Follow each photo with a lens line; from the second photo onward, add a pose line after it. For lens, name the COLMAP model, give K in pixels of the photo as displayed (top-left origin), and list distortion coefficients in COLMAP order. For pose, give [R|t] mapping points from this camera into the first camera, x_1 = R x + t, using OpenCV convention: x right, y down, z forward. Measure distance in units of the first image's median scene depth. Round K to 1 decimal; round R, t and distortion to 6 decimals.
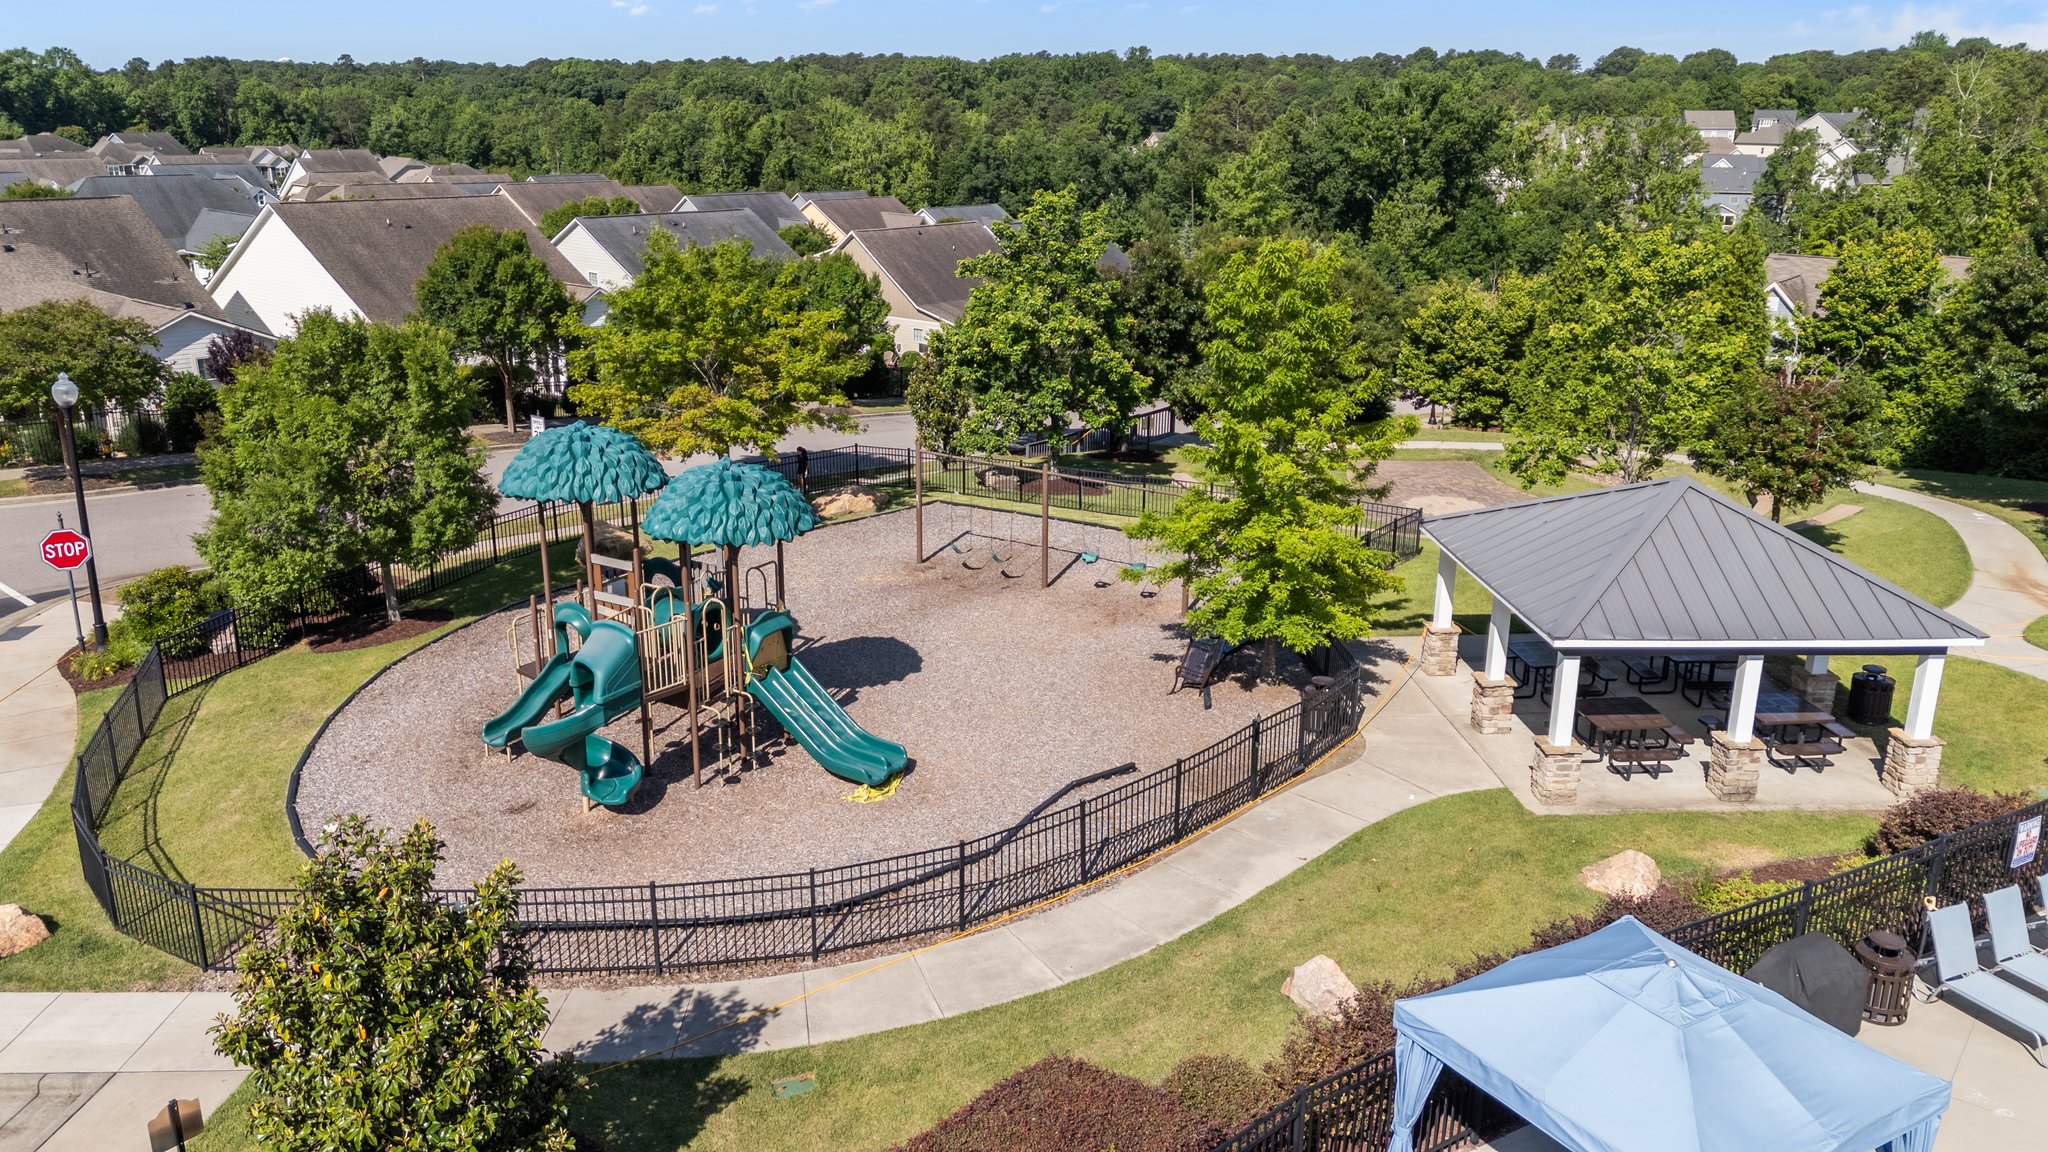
lens RADIAL K [[1491.6, 0, 1024.0], [0, 1491.6, 576.0], [0, 0, 1]] dist [0.069448, -0.061670]
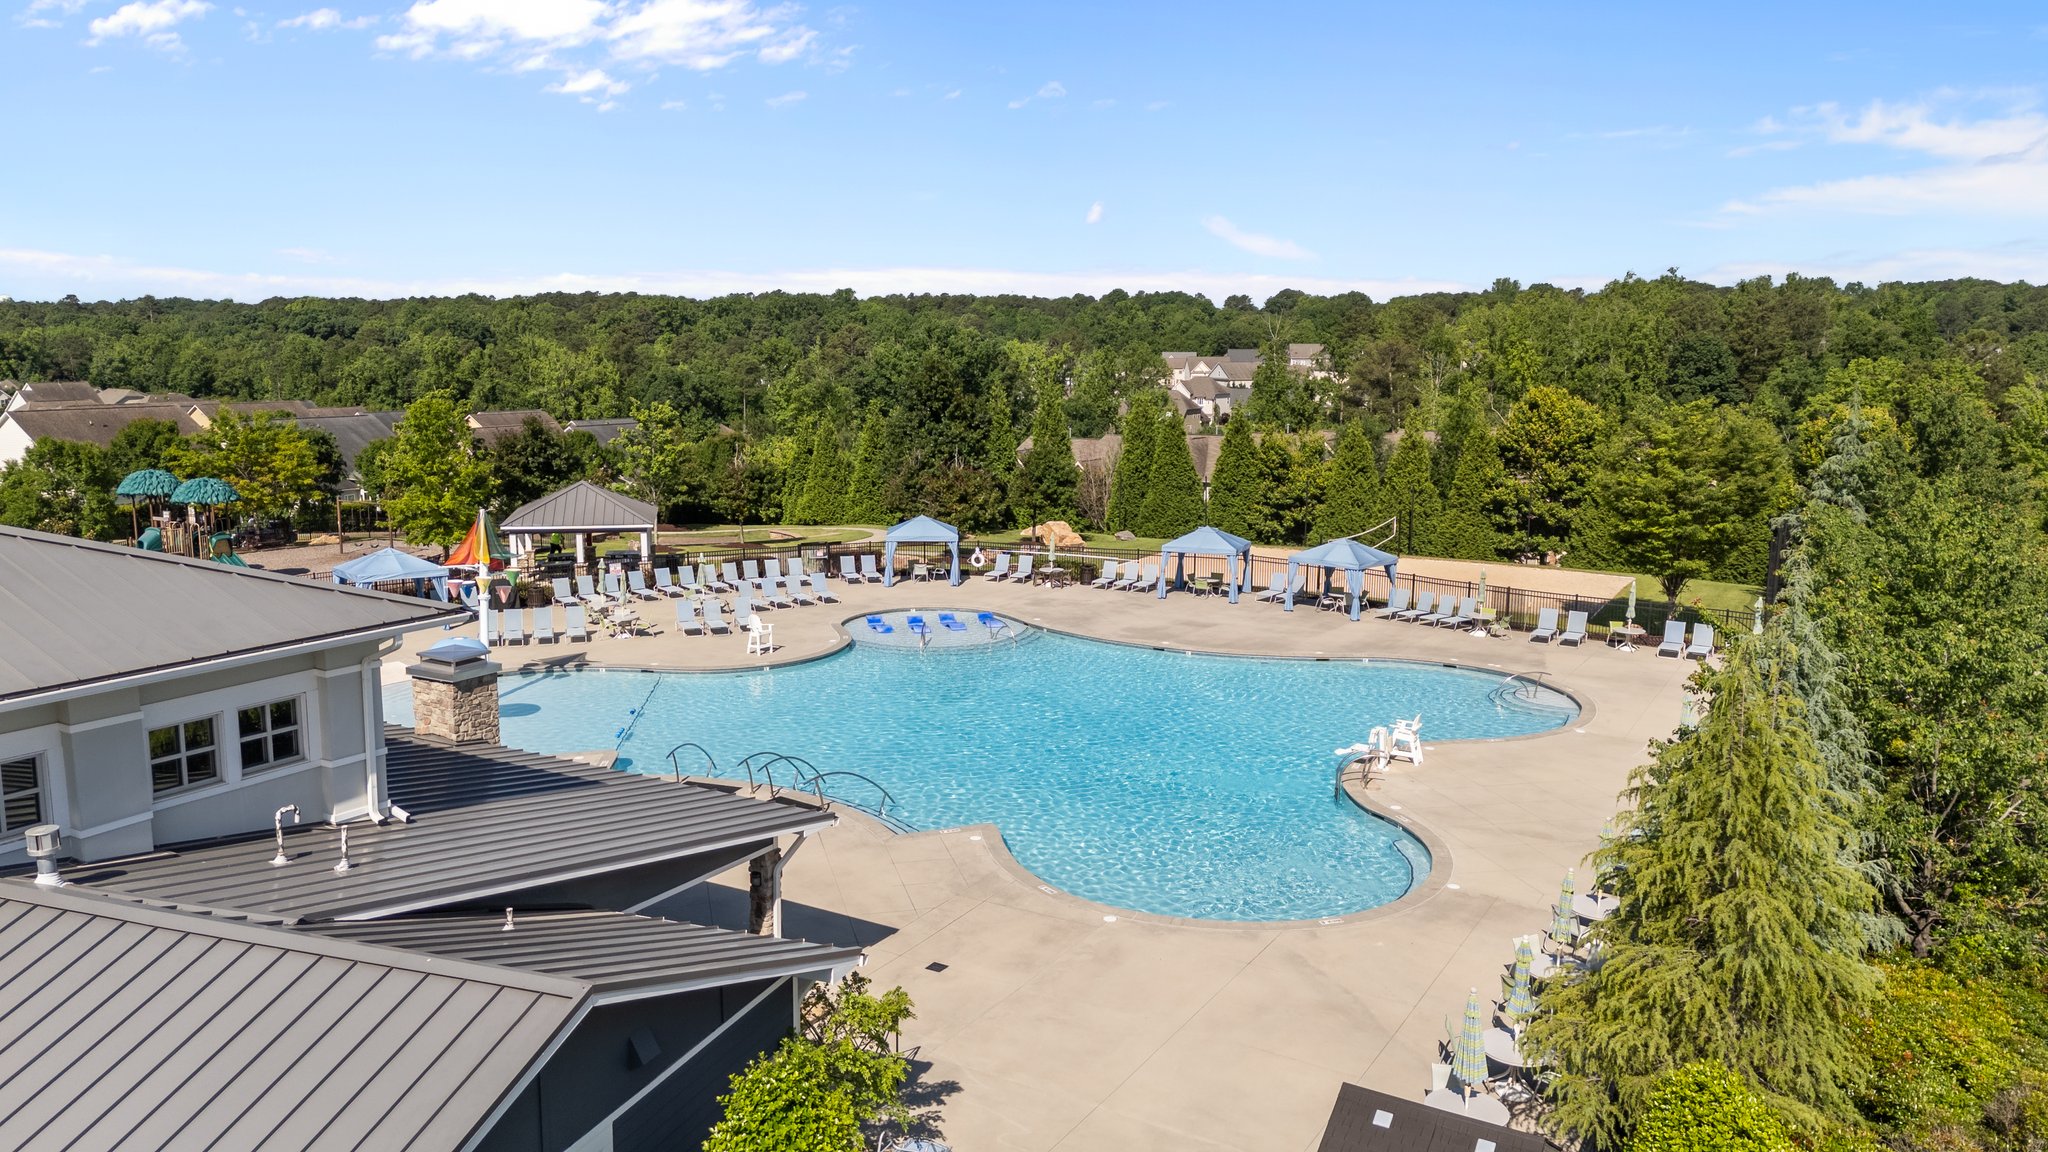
lens RADIAL K [[1503.5, 0, 1024.0], [0, 1503.5, 576.0], [0, 0, 1]] dist [0.096868, -0.104622]
pose [[0.989287, -0.028348, 0.143207, 0.055196], [0.048952, 0.988587, -0.142476, 0.036216], [-0.137534, 0.147960, 0.979384, -0.121006]]
